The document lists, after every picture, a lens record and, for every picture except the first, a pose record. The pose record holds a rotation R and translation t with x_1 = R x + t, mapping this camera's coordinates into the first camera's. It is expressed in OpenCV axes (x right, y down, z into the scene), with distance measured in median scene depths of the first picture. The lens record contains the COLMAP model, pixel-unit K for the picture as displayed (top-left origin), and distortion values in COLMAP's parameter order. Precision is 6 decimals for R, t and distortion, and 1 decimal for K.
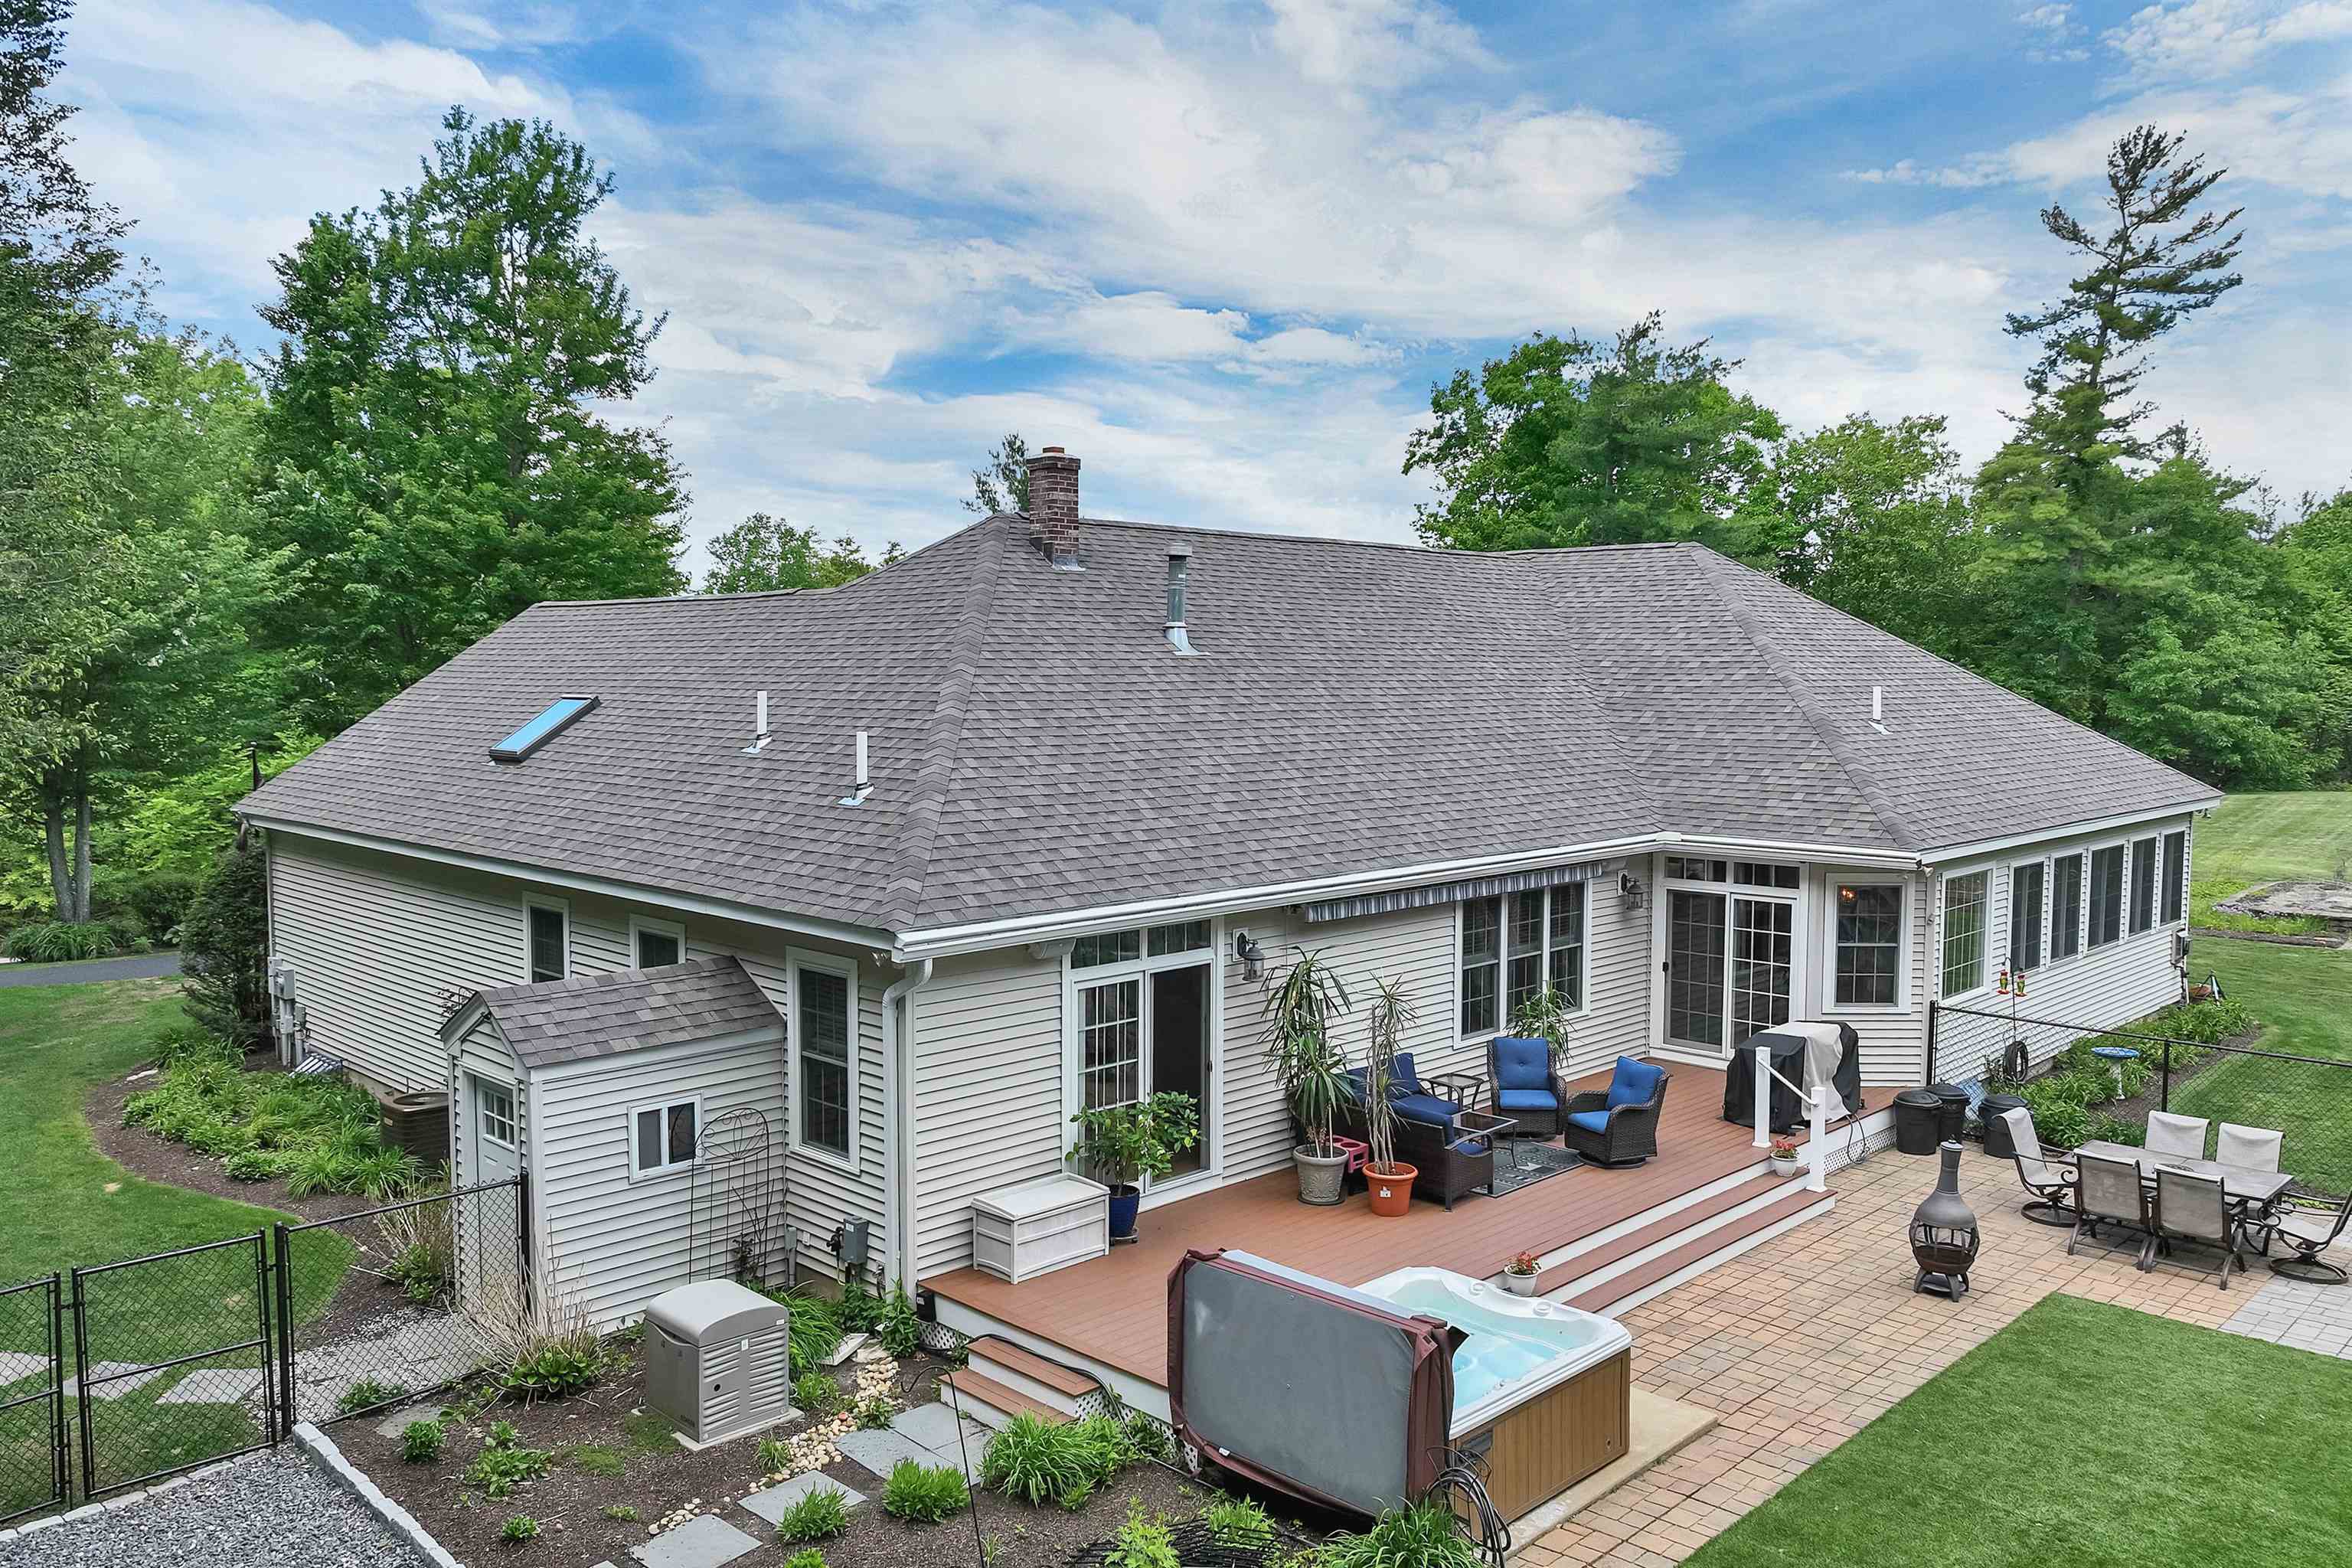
lens RADIAL K [[1750.0, 0, 1174.5], [0, 1750.0, 804.2], [0, 0, 1]] dist [0.027341, -0.027615]
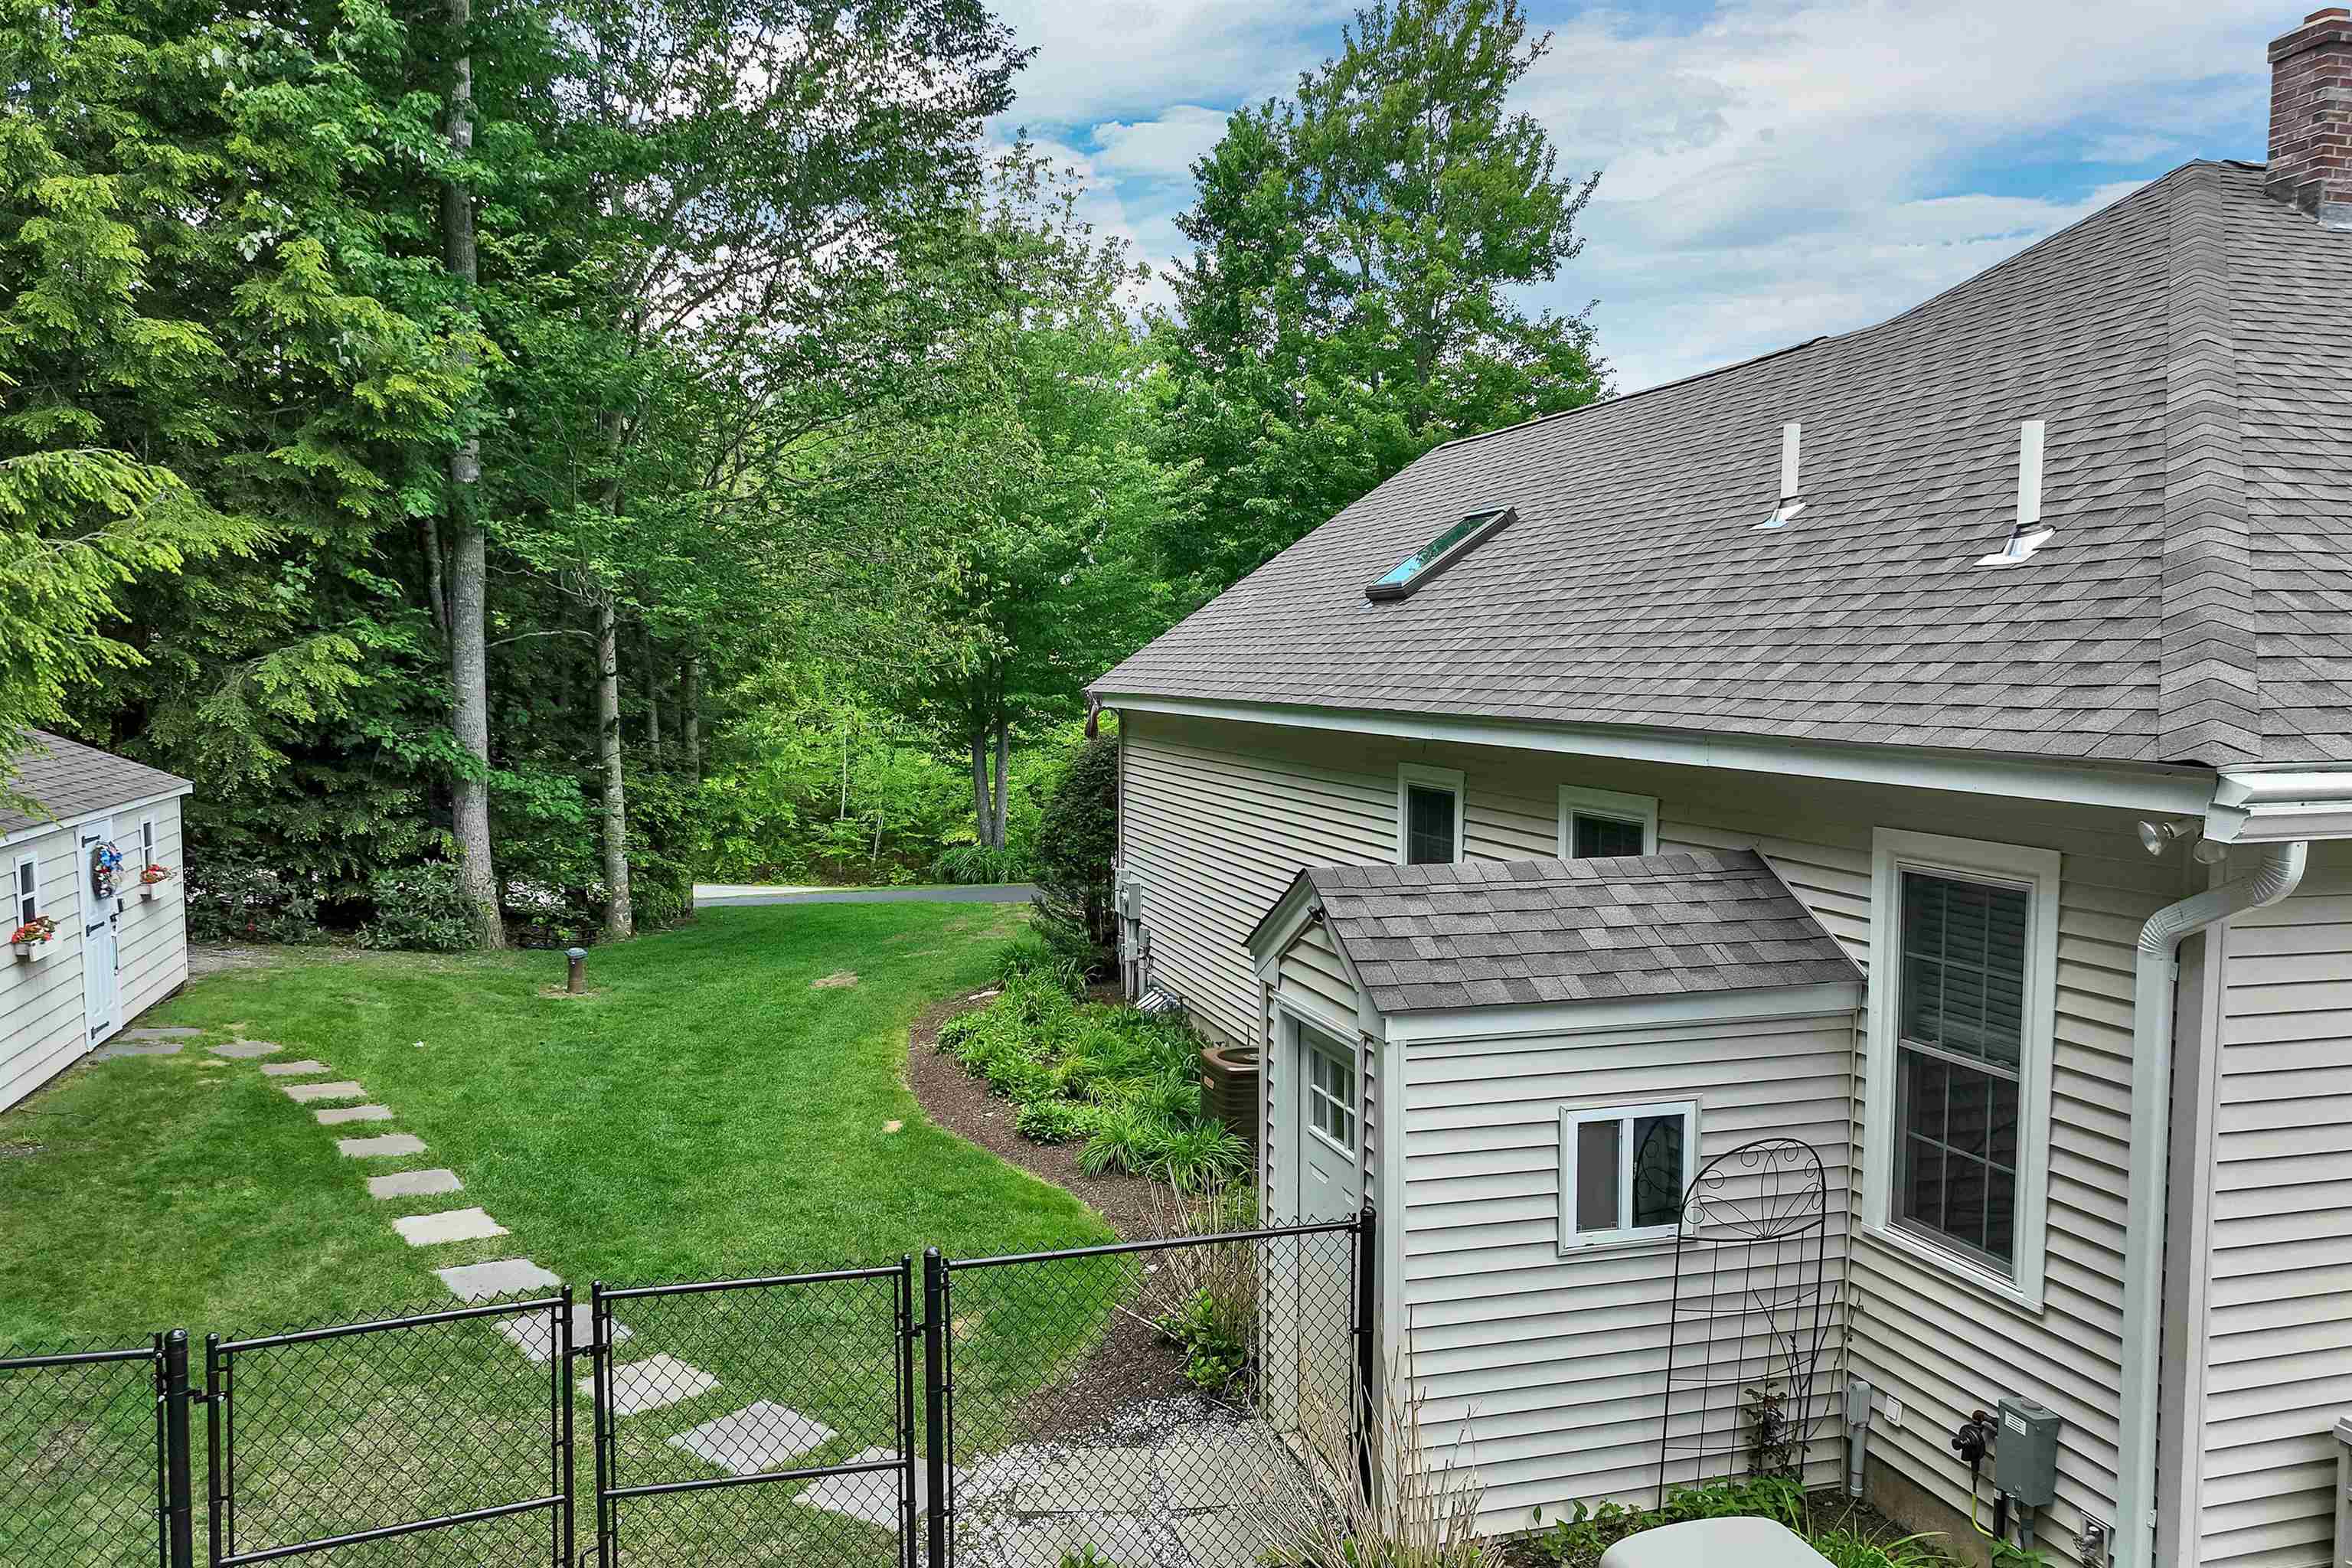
lens RADIAL K [[1750.0, 0, 1174.5], [0, 1750.0, 804.2], [0, 0, 1]] dist [0.027341, -0.027615]
pose [[0.878941, 0.036954, -0.475496, -0.156770], [-0.036556, 0.999281, 0.010087, 0.075743], [0.475527, 0.008516, 0.879660, 0.454514]]
